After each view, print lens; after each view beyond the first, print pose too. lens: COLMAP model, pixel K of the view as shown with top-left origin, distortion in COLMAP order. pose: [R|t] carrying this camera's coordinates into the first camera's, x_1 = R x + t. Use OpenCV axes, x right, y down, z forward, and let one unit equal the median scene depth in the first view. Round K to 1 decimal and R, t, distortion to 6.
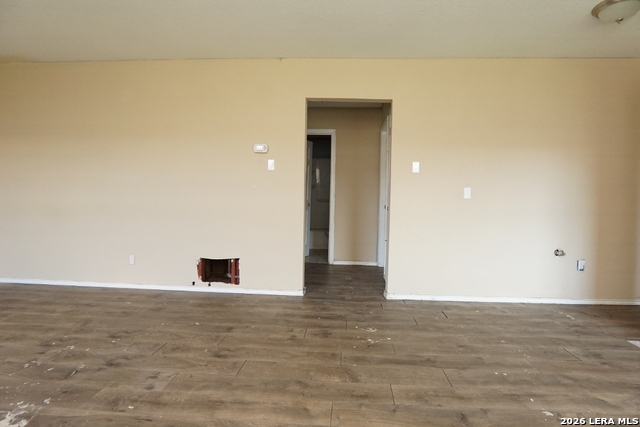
lens RADIAL K [[340.1, 0, 322.7], [0, 340.1, 211.5], [0, 0, 1]] dist [-0.032687, 0.008286]
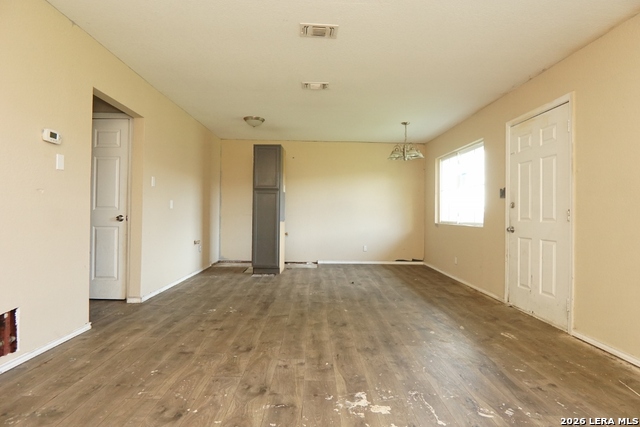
lens RADIAL K [[340.1, 0, 319.6], [0, 340.1, 212.6], [0, 0, 1]] dist [-0.032687, 0.008286]
pose [[-0.078848, -0.016089, 0.996757, -1.270864], [0.015414, 0.999731, 0.017356, -0.049957], [-0.996767, 0.016733, -0.078579, 0.723948]]
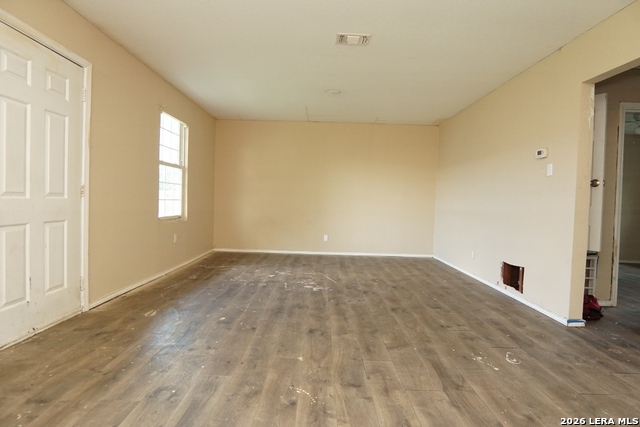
lens RADIAL K [[340.1, 0, 324.6], [0, 340.1, 212.9], [0, 0, 1]] dist [-0.032687, 0.008286]
pose [[0.075413, 0.019939, -0.996953, 0.988513], [-0.062457, 0.997931, 0.015234, 0.000759], [0.995194, 0.061118, 0.076502, 0.481385]]
